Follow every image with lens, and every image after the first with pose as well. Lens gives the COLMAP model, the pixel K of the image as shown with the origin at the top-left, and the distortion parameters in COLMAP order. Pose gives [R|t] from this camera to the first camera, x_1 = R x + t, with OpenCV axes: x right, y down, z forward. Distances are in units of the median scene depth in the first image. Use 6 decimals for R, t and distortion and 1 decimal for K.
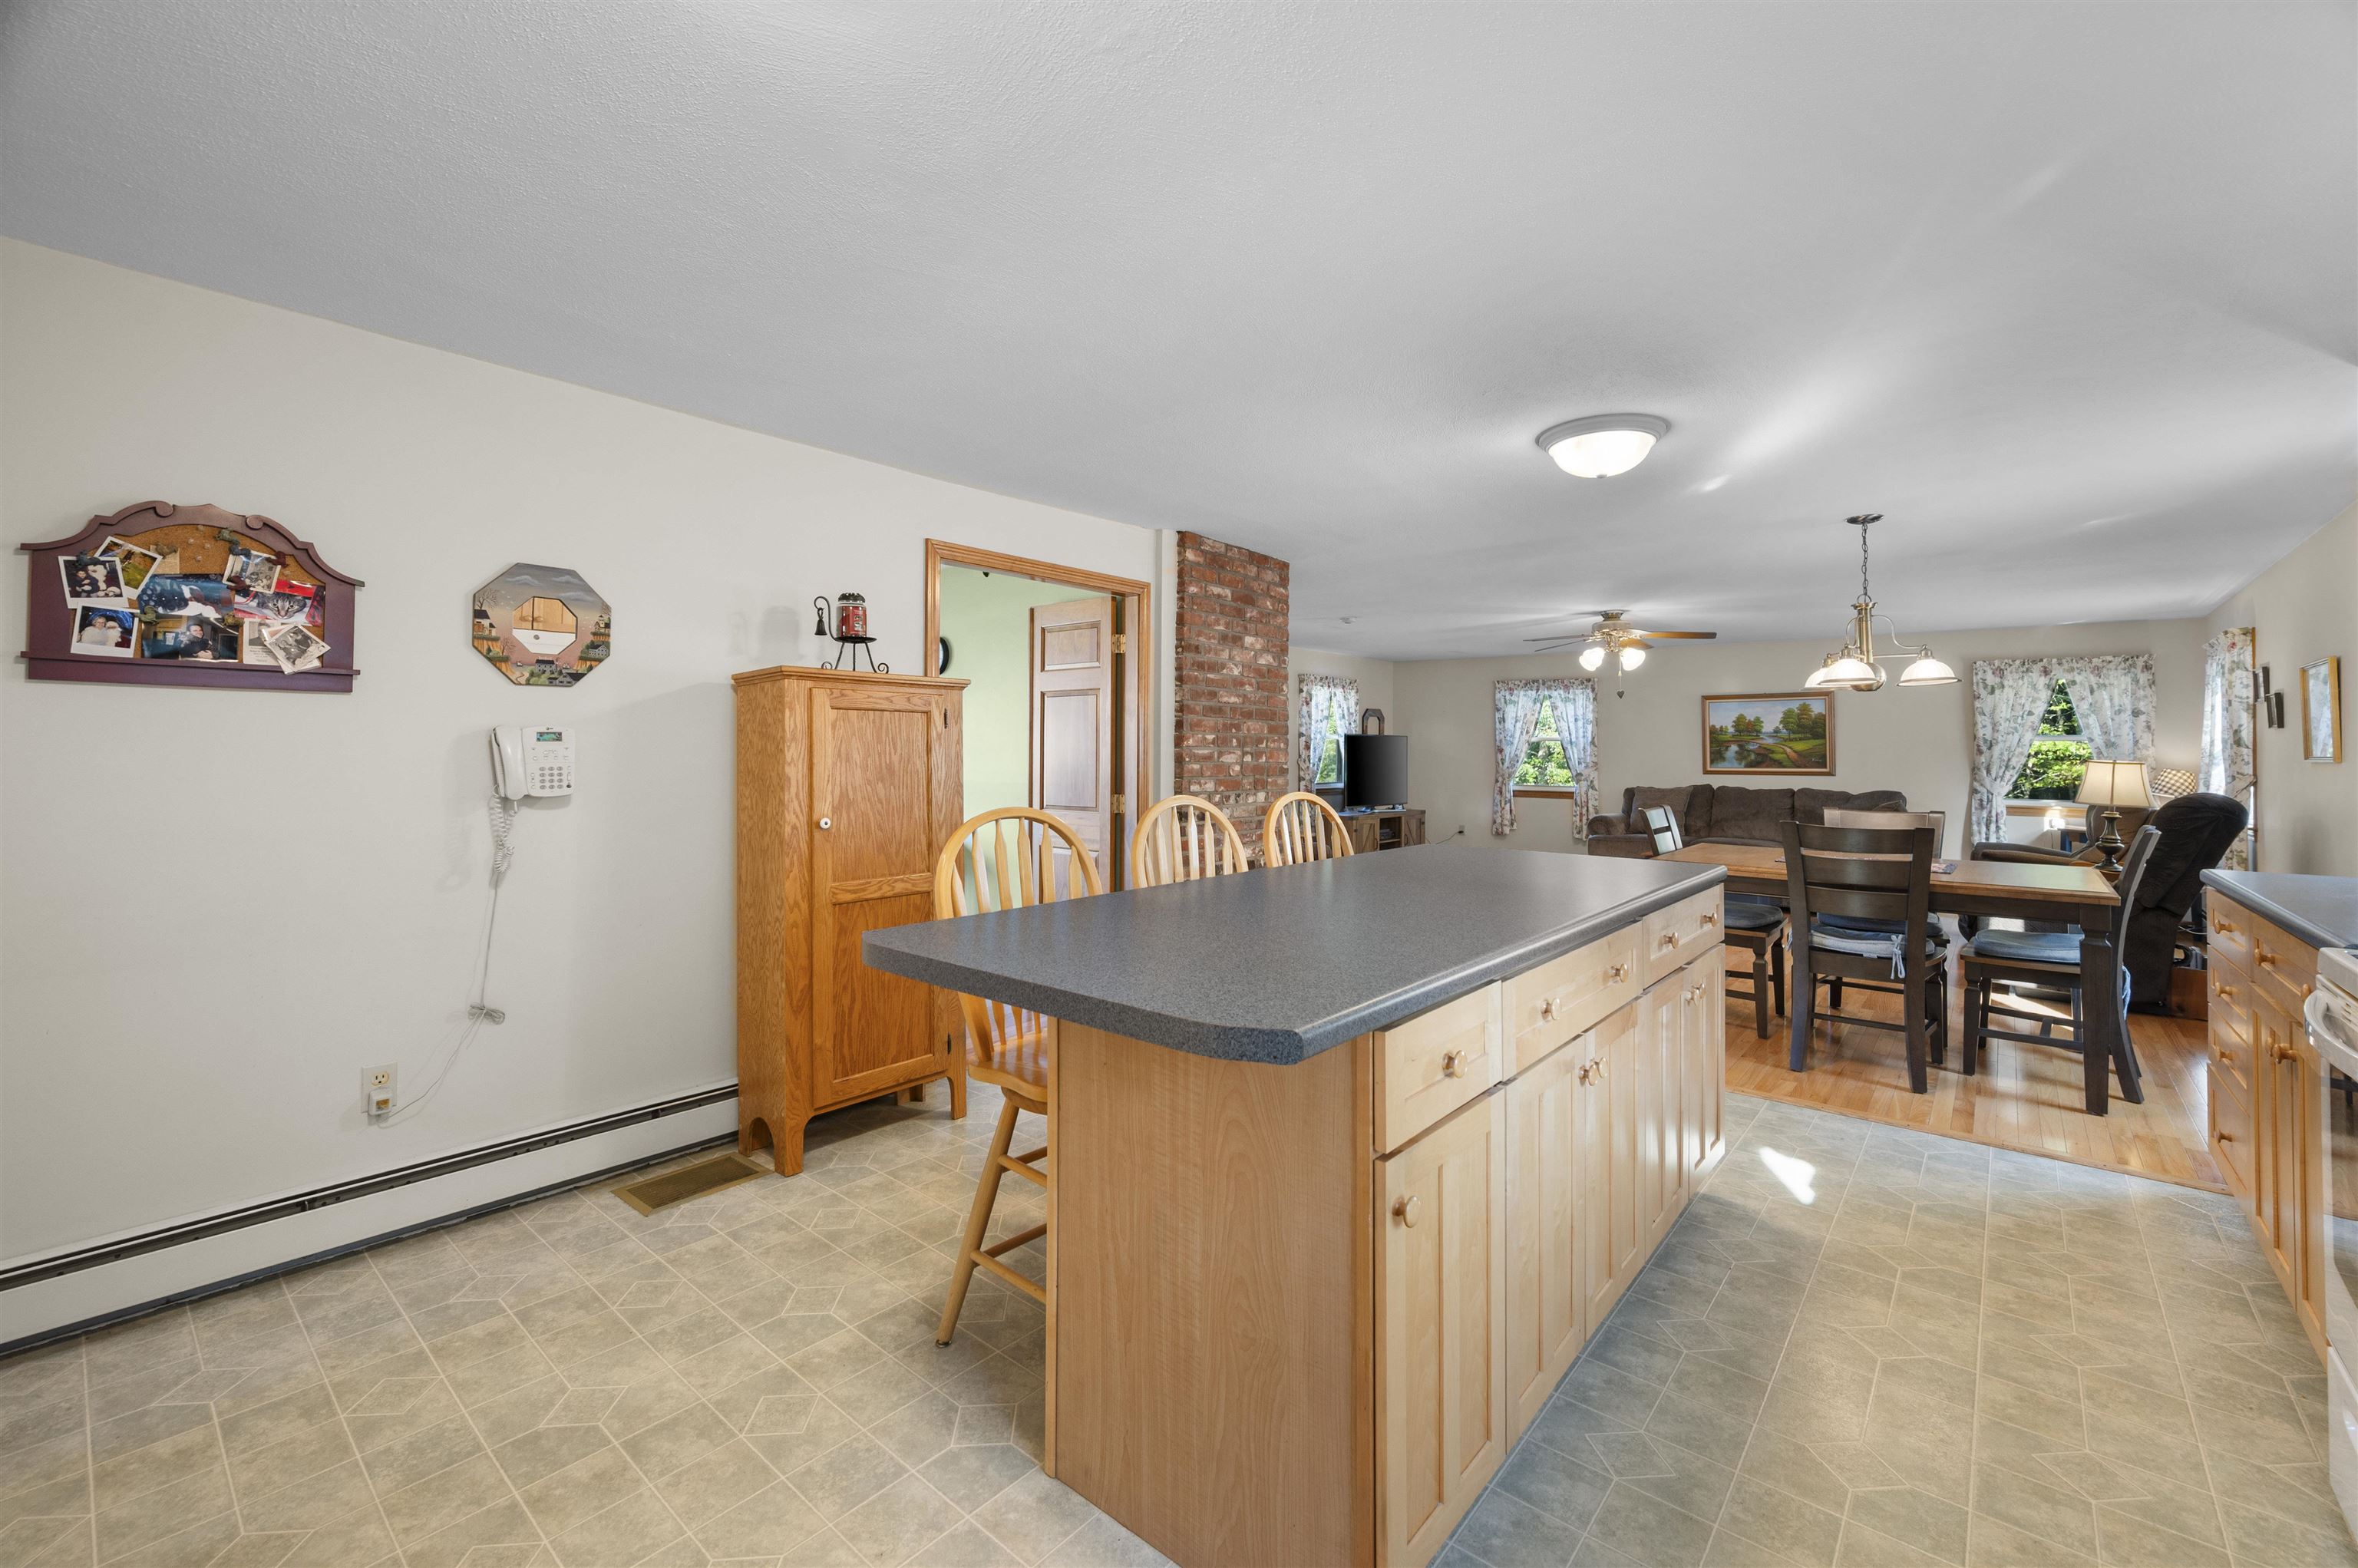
lens RADIAL K [[968.4, 0, 1185.6], [0, 968.4, 731.4], [0, 0, 1]] dist [-0.003335, -0.000411]
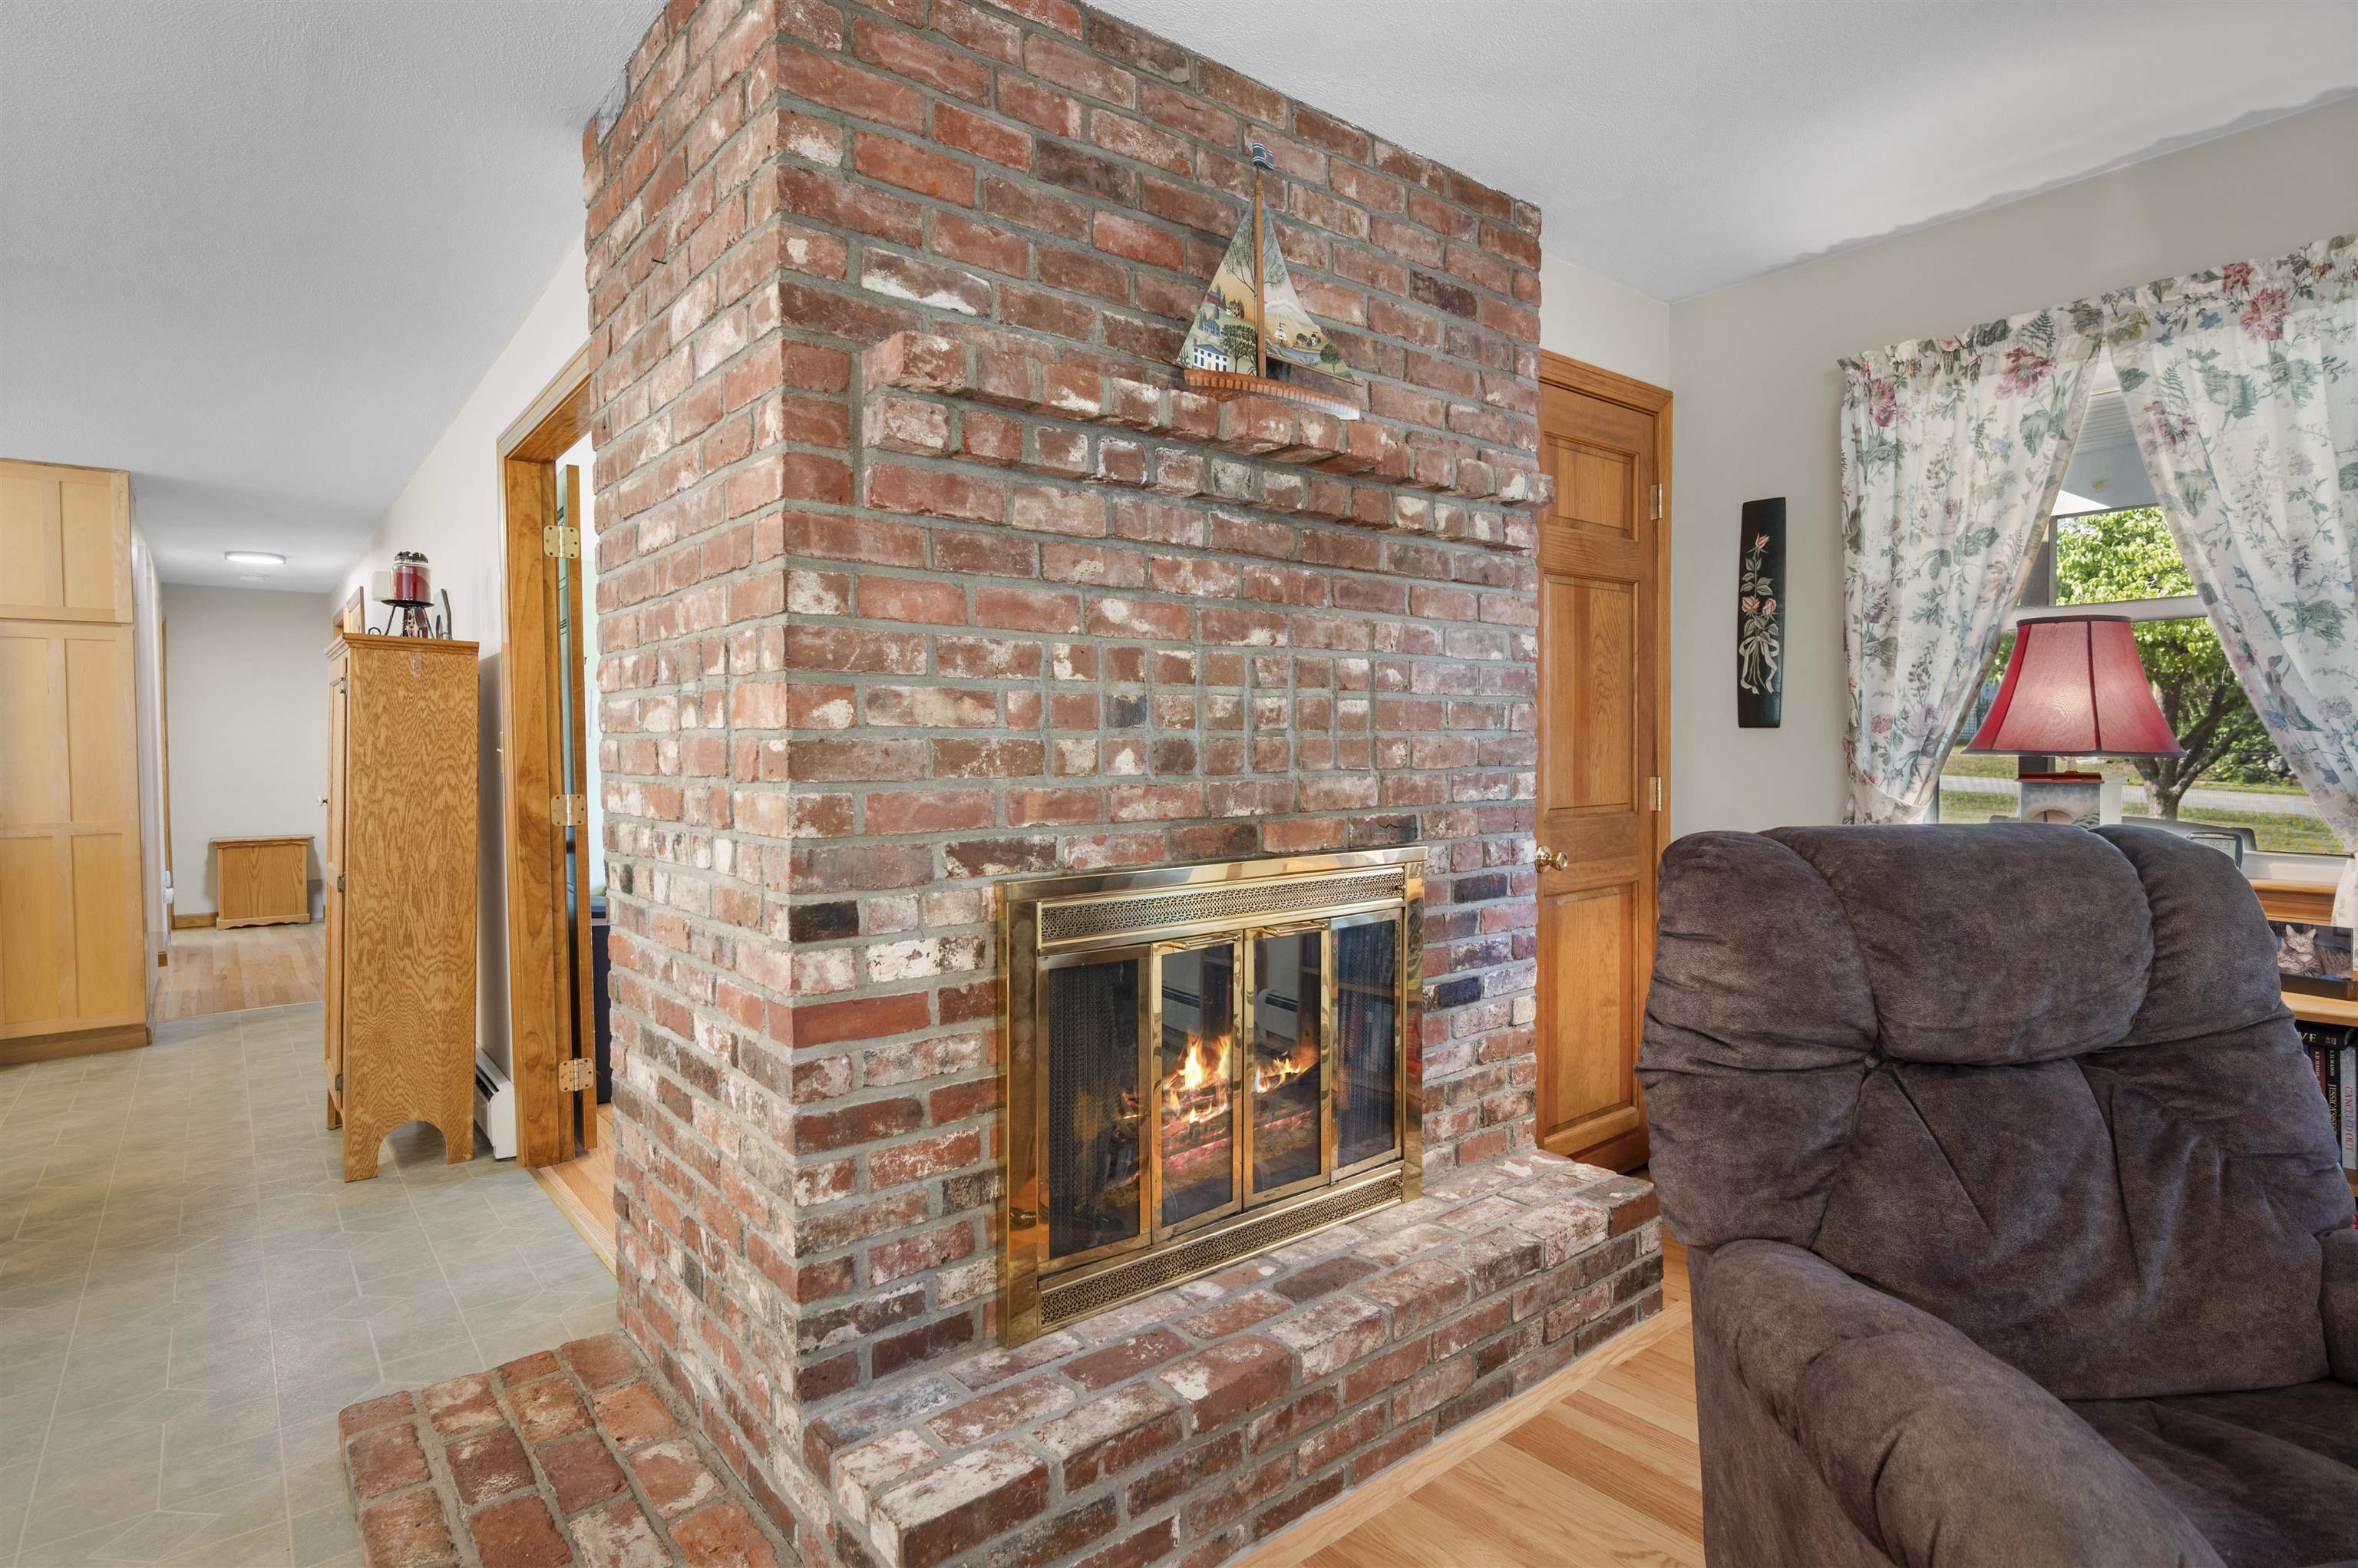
lens RADIAL K [[1195.2, 0, 1179.0], [0, 1195.2, 784.0], [0, 0, 1]] dist [-0.002002, -0.000057]
pose [[-0.179617, 0.028985, -0.983309, 0.259829], [0.032353, 0.999199, 0.023543, 0.028844], [0.983204, -0.027584, -0.180411, 0.791784]]
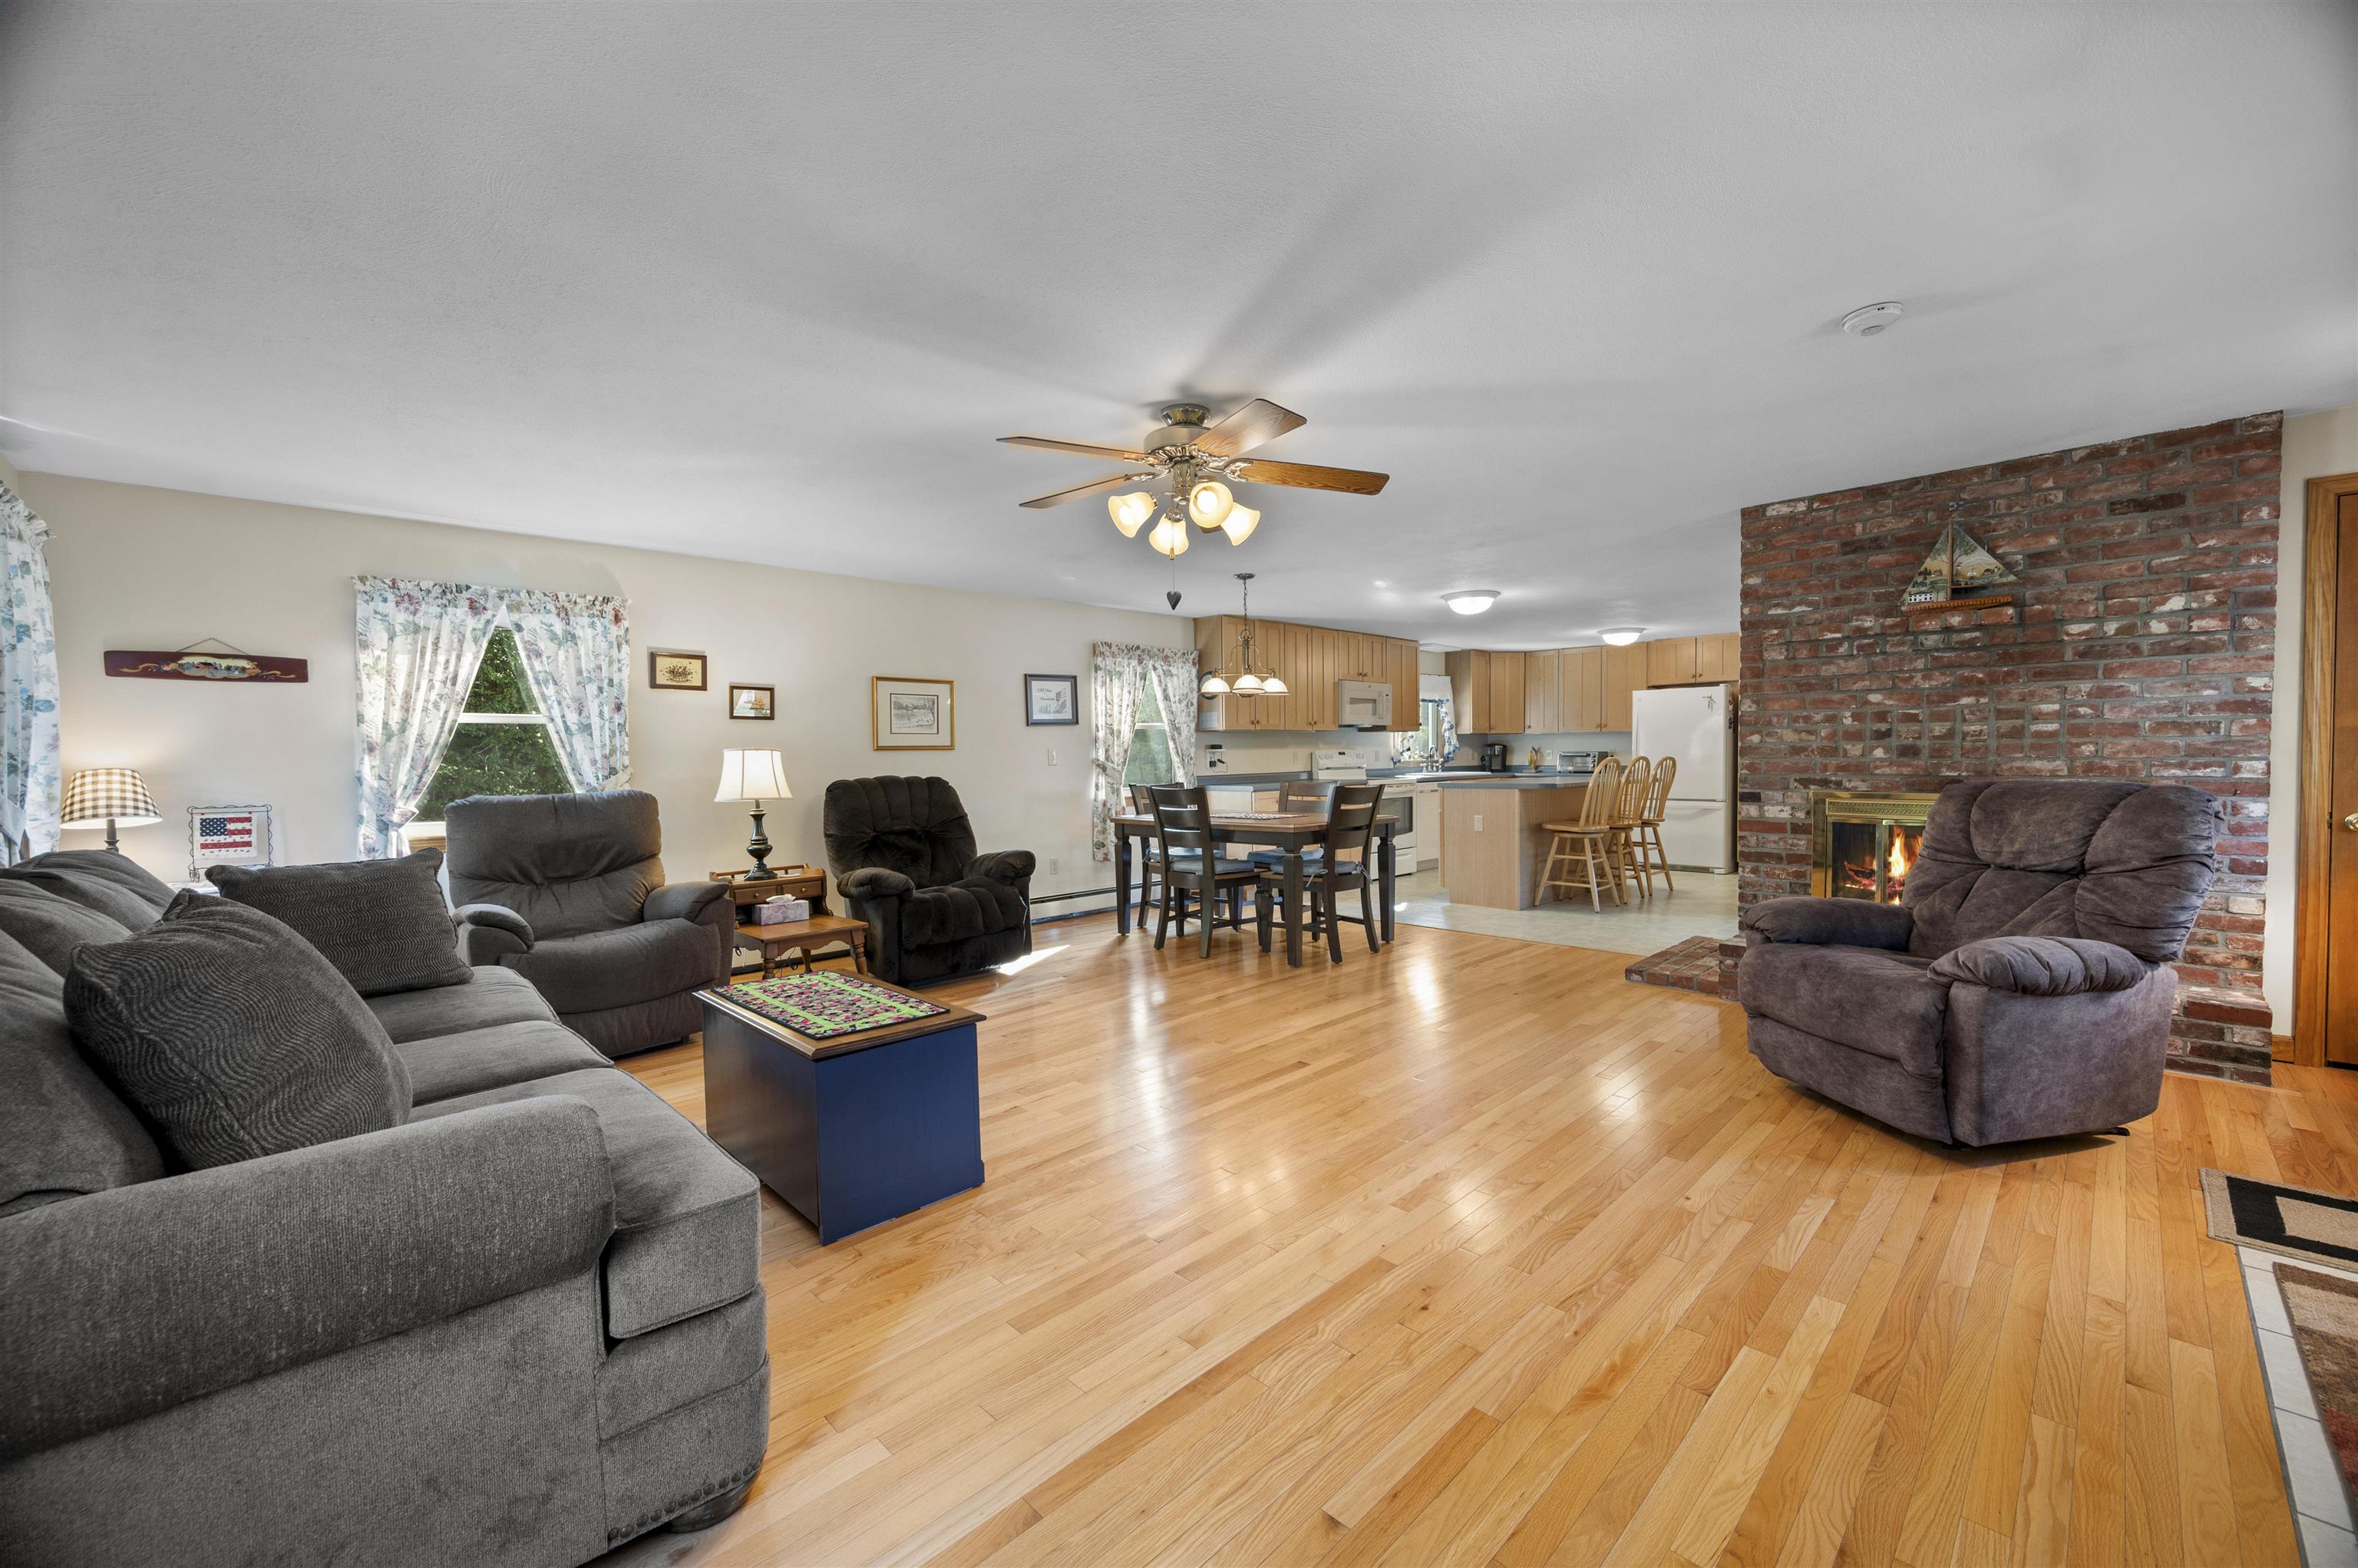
lens RADIAL K [[937.0, 0, 1192.1], [0, 937.0, 777.1], [0, 0, 1]] dist [0.000701, 0.000062]
pose [[-0.996597, 0.005743, 0.082227, 0.362081], [0.005805, 0.999983, 0.000523, 0.040930], [-0.082223, 0.000998, -0.996613, 1.294664]]
